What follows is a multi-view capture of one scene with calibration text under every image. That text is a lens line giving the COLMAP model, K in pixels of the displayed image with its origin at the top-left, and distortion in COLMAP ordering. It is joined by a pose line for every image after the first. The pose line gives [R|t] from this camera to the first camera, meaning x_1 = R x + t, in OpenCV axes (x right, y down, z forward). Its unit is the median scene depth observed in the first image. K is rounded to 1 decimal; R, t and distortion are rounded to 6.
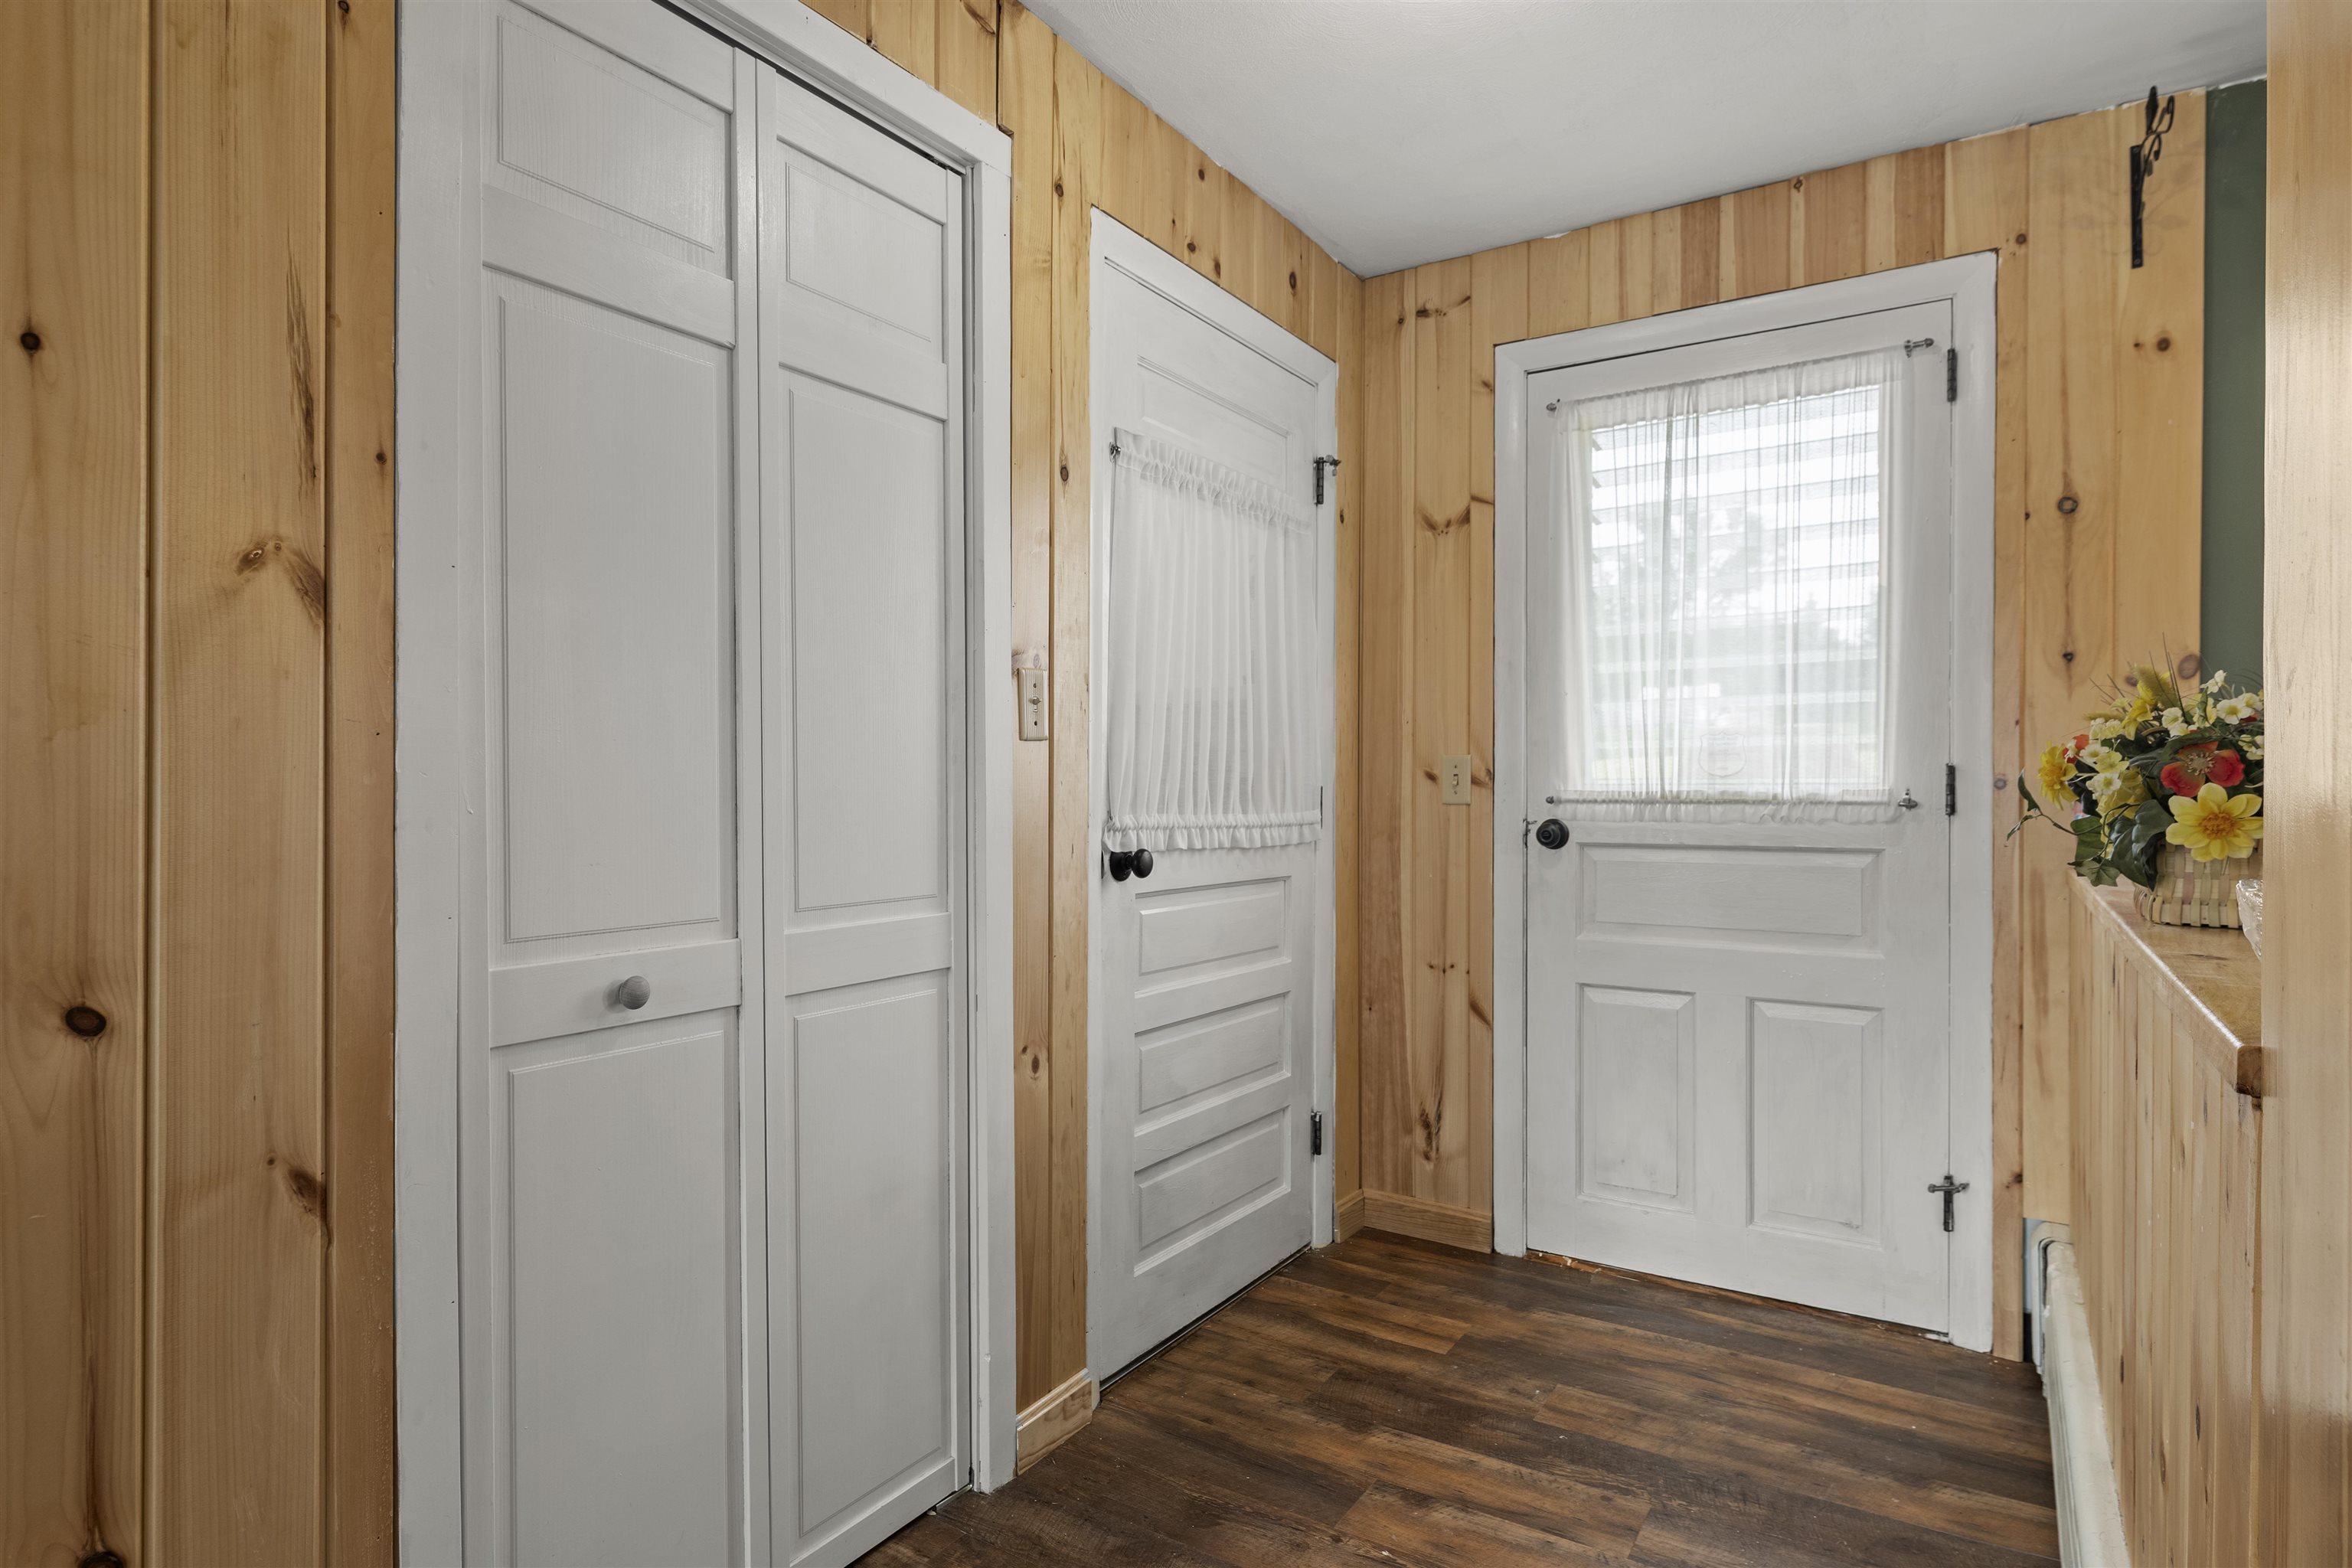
lens RADIAL K [[1255.3, 0, 1185.3], [0, 1255.3, 795.9], [0, 0, 1]] dist [0.003639, 0.000971]
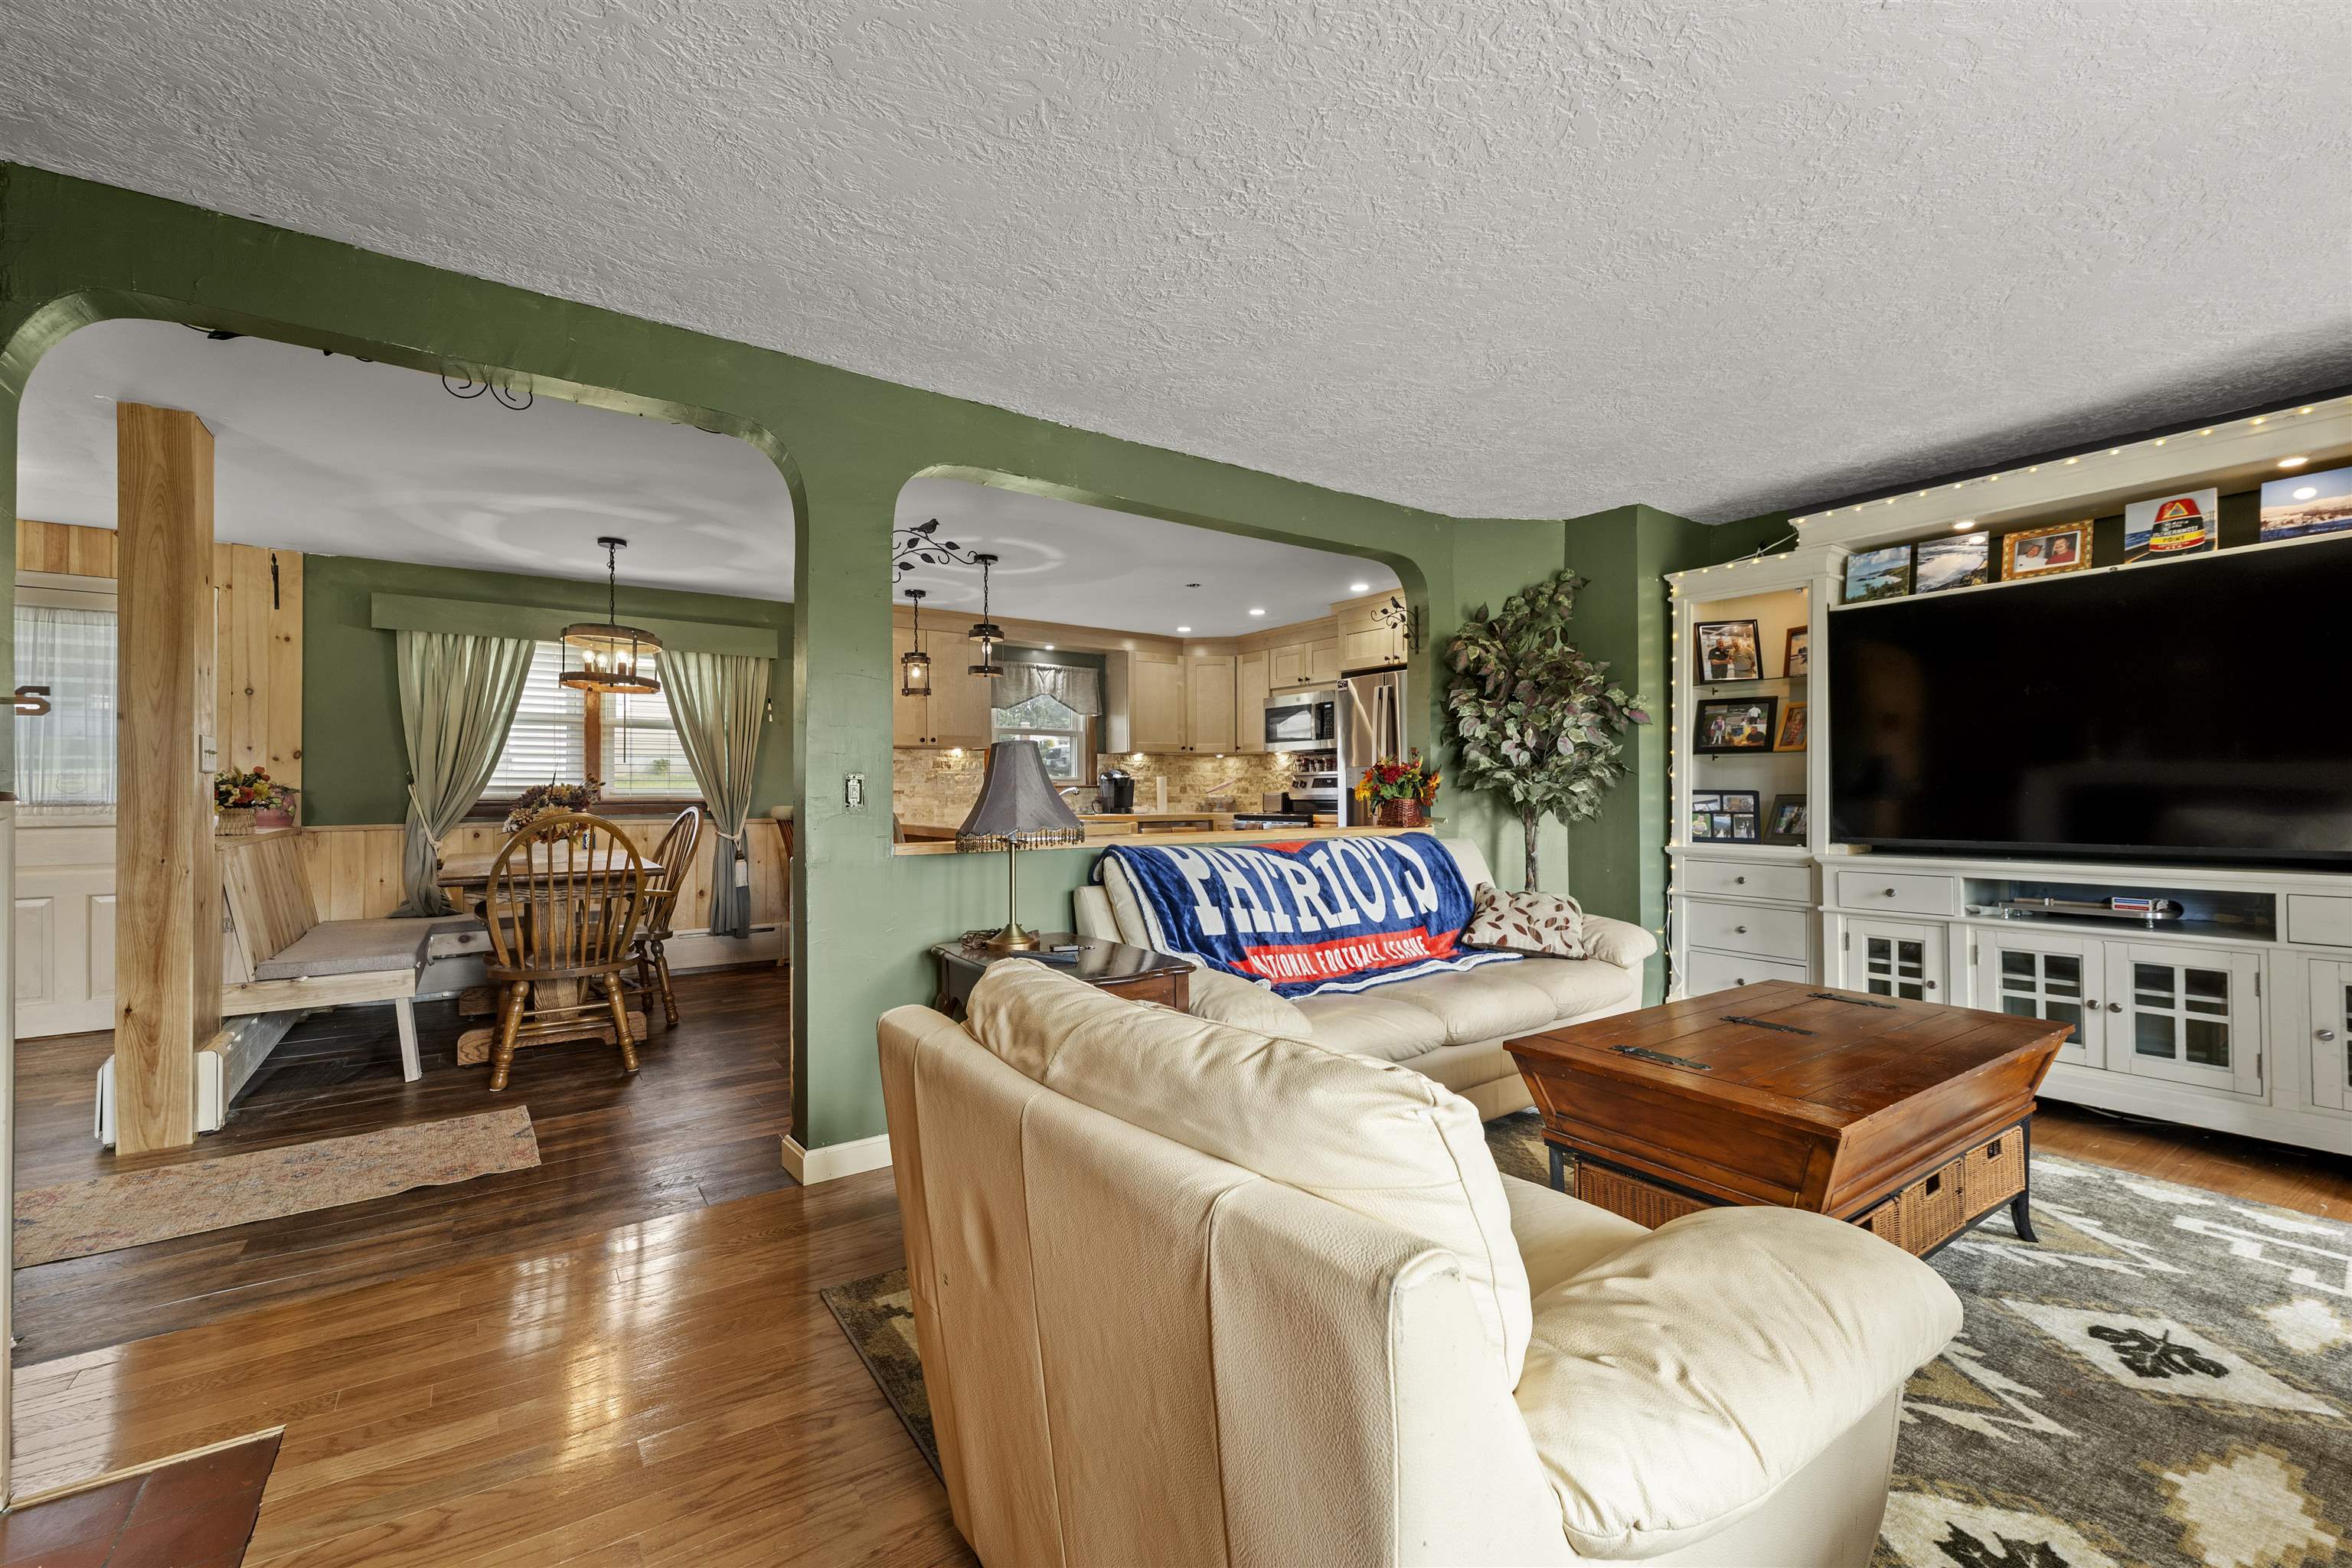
lens RADIAL K [[965.3, 0, 1169.8], [0, 965.3, 784.6], [0, 0, 1]] dist [-0.000509, 0.000332]
pose [[0.375174, 0.005643, 0.926937, -0.433880], [0.009972, 0.999899, -0.010123, 0.006490], [-0.926901, 0.013041, 0.375080, -1.480672]]
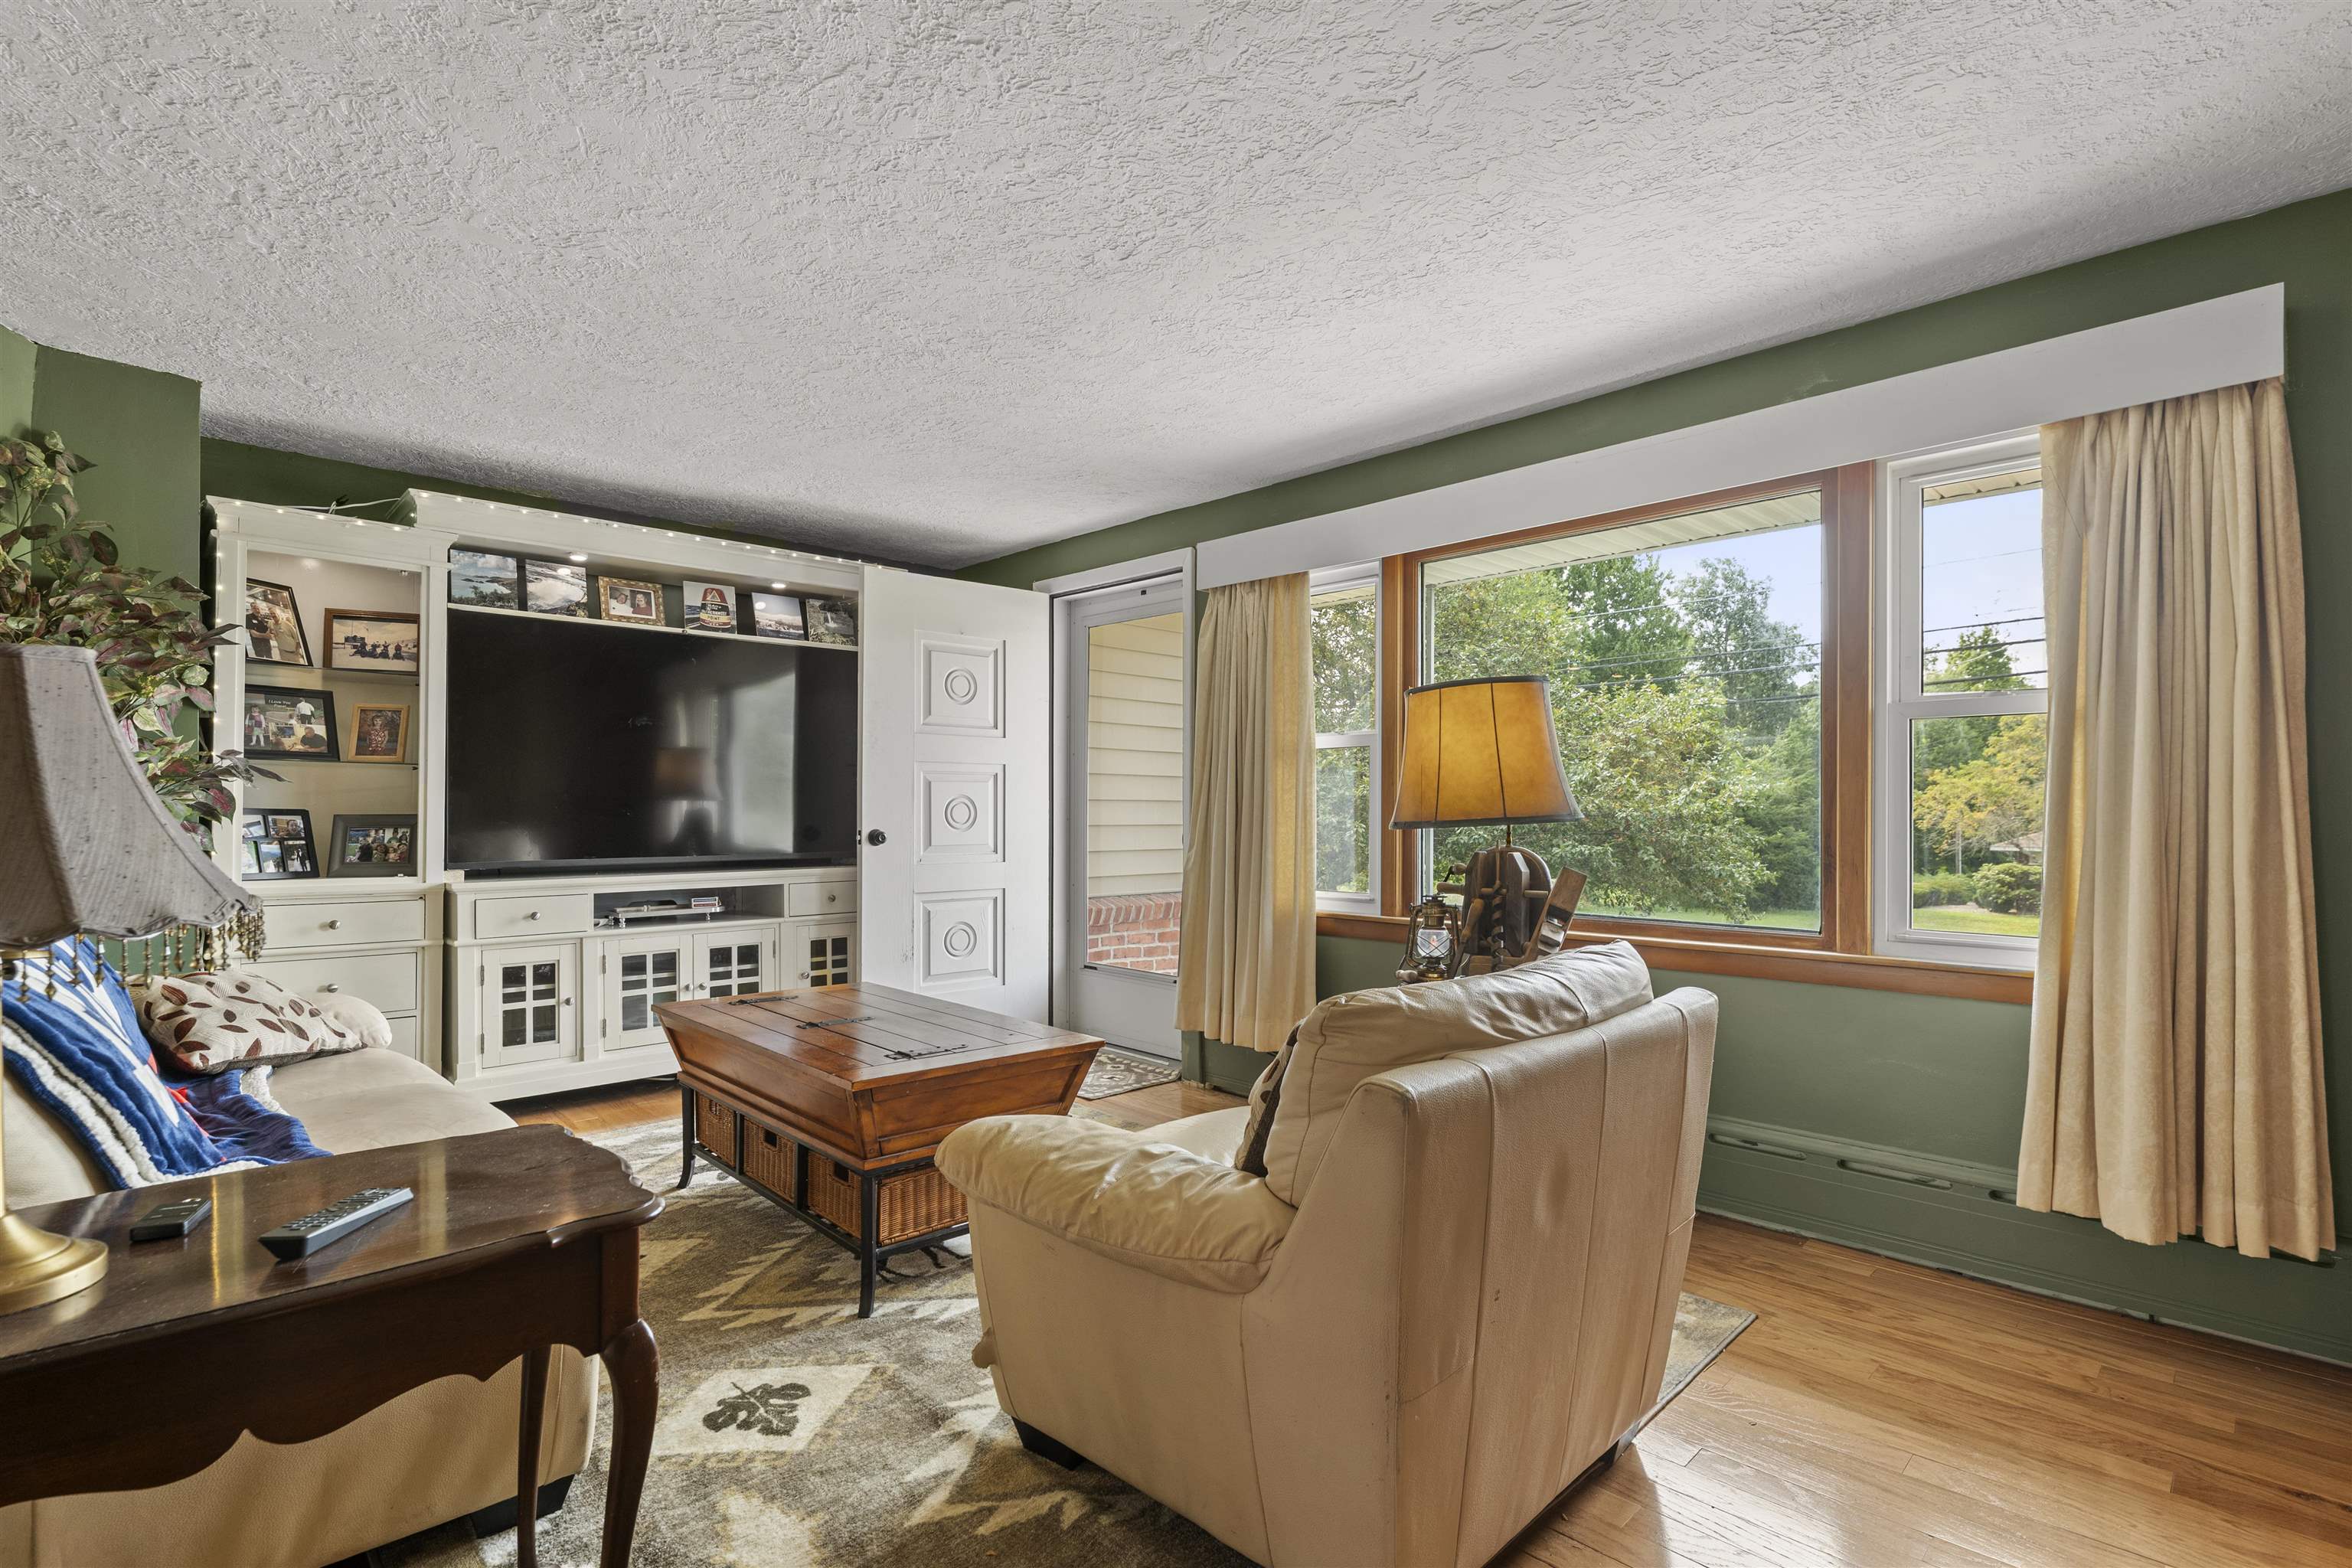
lens RADIAL K [[1121.1, 0, 1182.2], [0, 1121.1, 817.3], [0, 0, 1]] dist [-0.000844, 0.000255]
pose [[-0.976093, -0.004979, 0.217297, 0.027013], [-0.002871, 0.999946, 0.010018, 0.001821], [-0.217335, 0.009154, -0.976054, -0.567222]]
